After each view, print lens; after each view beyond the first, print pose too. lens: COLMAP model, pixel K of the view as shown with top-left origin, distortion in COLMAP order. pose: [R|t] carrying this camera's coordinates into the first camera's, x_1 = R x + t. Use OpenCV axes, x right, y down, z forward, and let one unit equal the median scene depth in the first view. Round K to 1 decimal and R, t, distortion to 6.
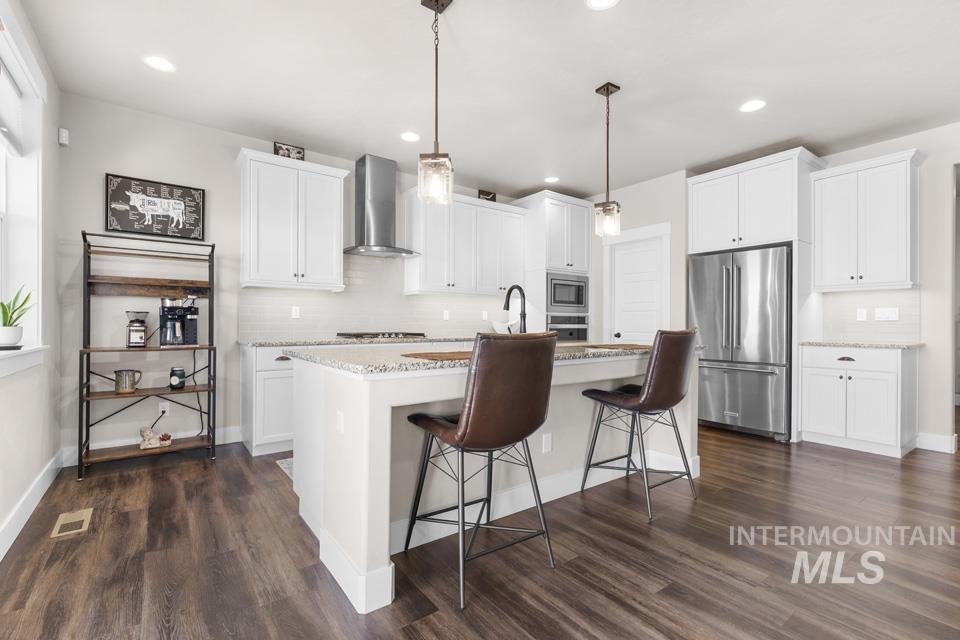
lens RADIAL K [[435.8, 0, 478.4], [0, 435.8, 320.5], [0, 0, 1]] dist [-0.004685, 0.002213]
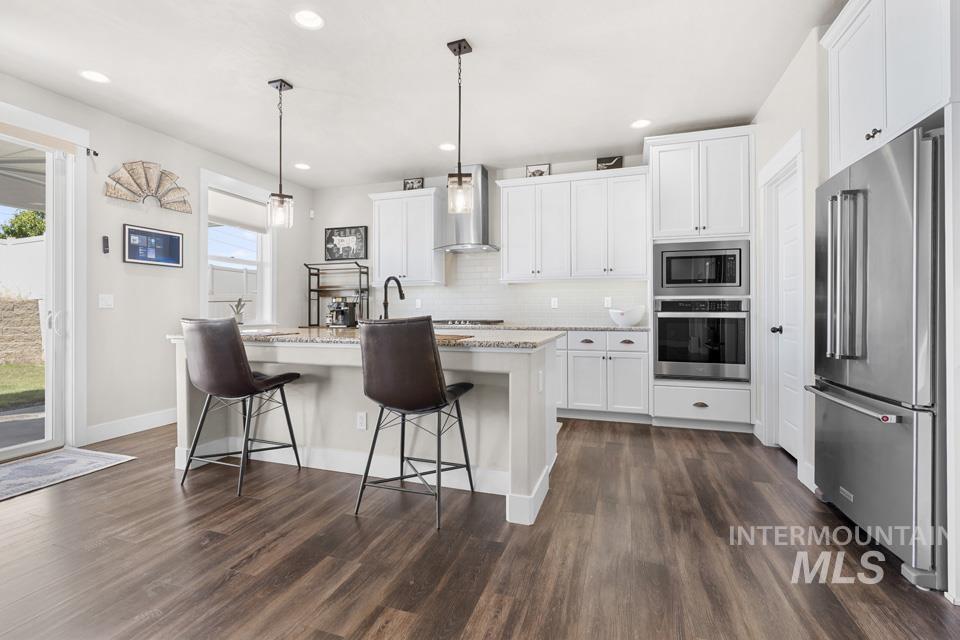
lens RADIAL K [[435.8, 0, 465.6], [0, 435.8, 304.7], [0, 0, 1]] dist [-0.004685, 0.002213]
pose [[0.562967, -0.014043, -0.826360, 0.891151], [0.011546, 0.999892, -0.009126, -0.001013], [0.826399, -0.004403, 0.563068, 0.433769]]
